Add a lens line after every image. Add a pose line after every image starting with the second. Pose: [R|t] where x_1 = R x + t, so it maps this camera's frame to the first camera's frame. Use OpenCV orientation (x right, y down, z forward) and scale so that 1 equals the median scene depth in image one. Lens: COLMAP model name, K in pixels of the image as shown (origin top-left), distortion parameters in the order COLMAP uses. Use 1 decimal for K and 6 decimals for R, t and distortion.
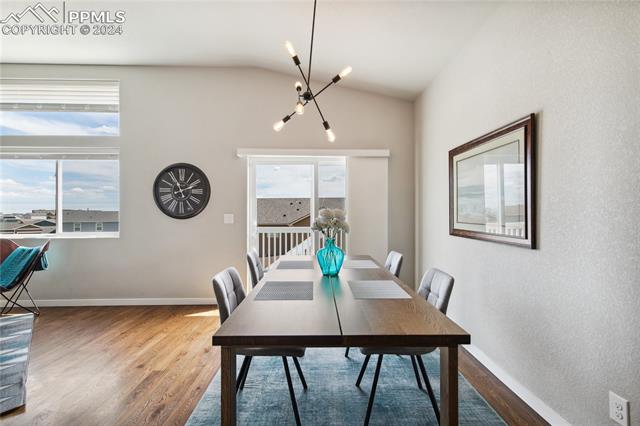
lens RADIAL K [[290.3, 0, 323.8], [0, 290.3, 215.0], [0, 0, 1]] dist [0.011066, -0.002013]
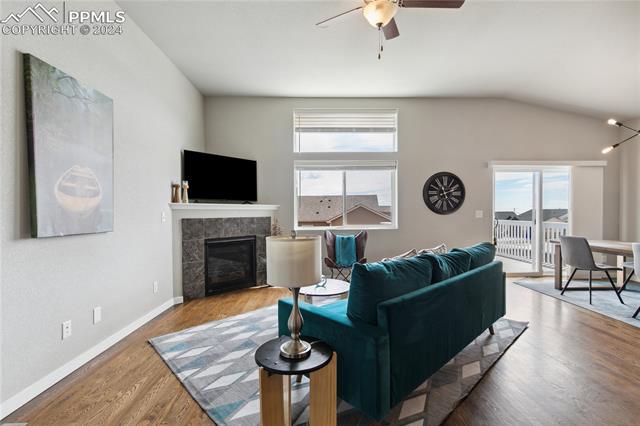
lens RADIAL K [[290.3, 0, 319.3], [0, 290.3, 214.2], [0, 0, 1]] dist [0.011066, -0.002013]
pose [[0.999984, -0.005303, 0.002130, -1.062435], [0.005289, 0.999964, 0.006627, 0.000414], [-0.002165, -0.006616, 0.999976, -0.316451]]
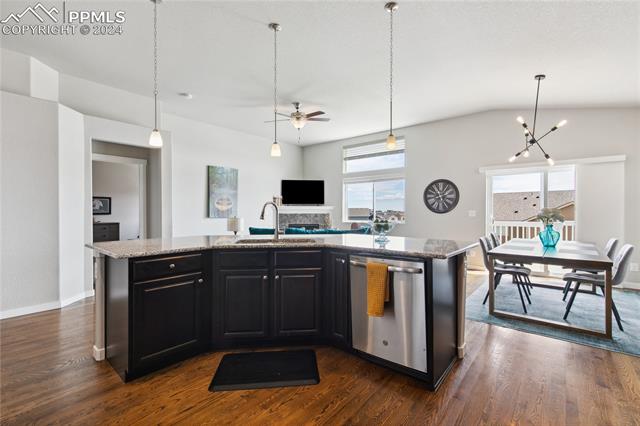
lens RADIAL K [[290.3, 0, 319.8], [0, 290.3, 208.4], [0, 0, 1]] dist [0.011066, -0.002013]
pose [[0.747533, -0.004817, -0.664207, 0.088897], [-0.001759, 0.999956, -0.009232, 0.001995], [0.664222, 0.008070, 0.747492, -0.674761]]
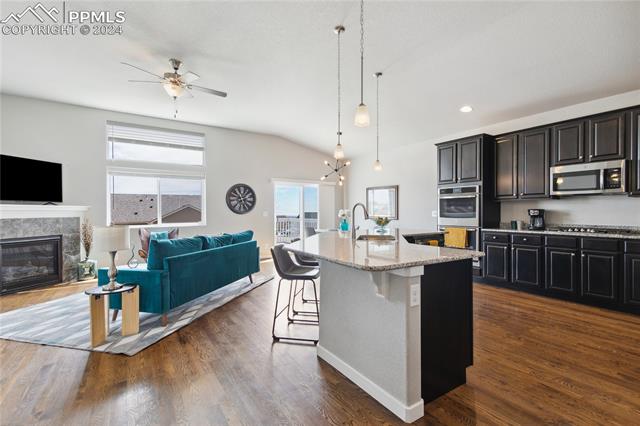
lens RADIAL K [[290.3, 0, 322.3], [0, 290.3, 213.0], [0, 0, 1]] dist [0.011066, -0.002013]
pose [[0.845897, -0.007224, 0.533298, -1.039261], [0.005792, 0.999974, 0.004360, 0.000942], [-0.533315, -0.000599, 0.845916, -0.820291]]
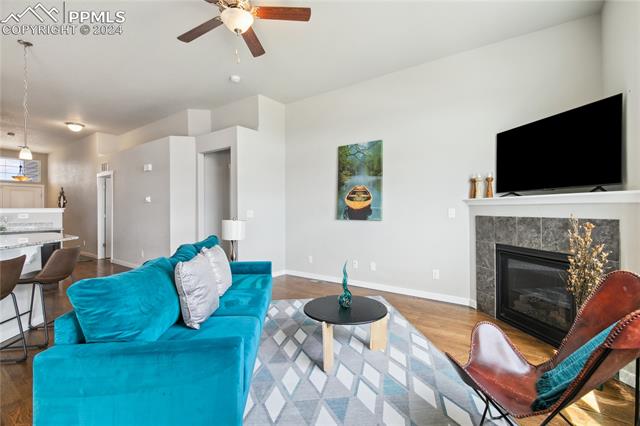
lens RADIAL K [[290.3, 0, 320.5], [0, 290.3, 207.7], [0, 0, 1]] dist [0.011066, -0.002013]
pose [[-0.605238, -0.001887, -0.796042, -0.518753], [0.003378, 0.999982, -0.004938, -0.001784], [0.796037, -0.005678, -0.605221, 0.855336]]
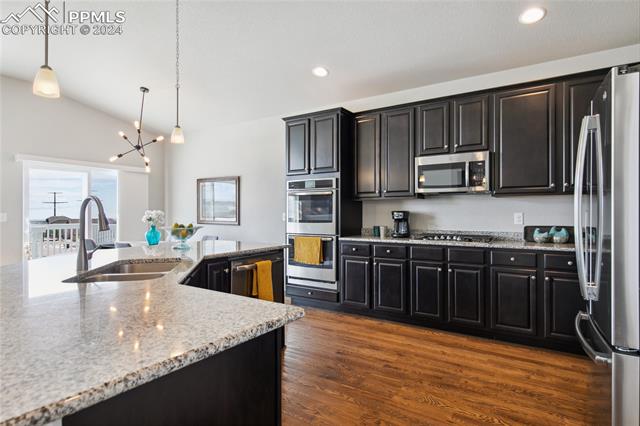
lens RADIAL K [[346.9, 0, 321.6], [0, 346.9, 210.0], [0, 0, 1]] dist [0.005345, -0.000286]
pose [[0.562310, 0.005503, 0.826908, -0.729108], [0.003046, 0.999957, -0.008725, 0.001213], [-0.826921, 0.007425, 0.562269, -0.695466]]
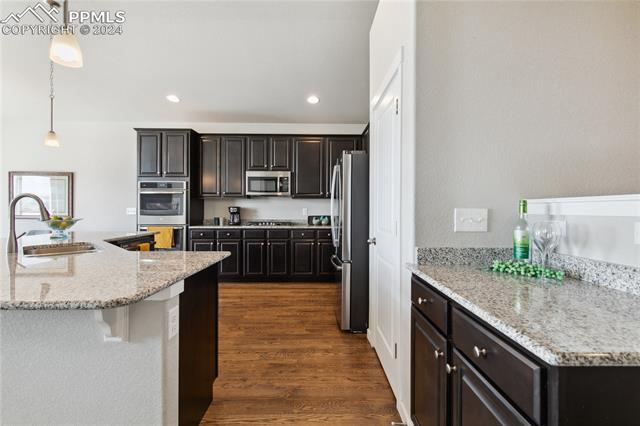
lens RADIAL K [[290.3, 0, 318.9], [0, 290.3, 209.5], [0, 0, 1]] dist [0.011066, -0.002013]
pose [[0.011509, -0.003877, 0.999926, -1.006740], [-0.000976, 0.999992, 0.003889, 0.002039], [-0.999933, -0.001021, 0.011506, -0.687789]]
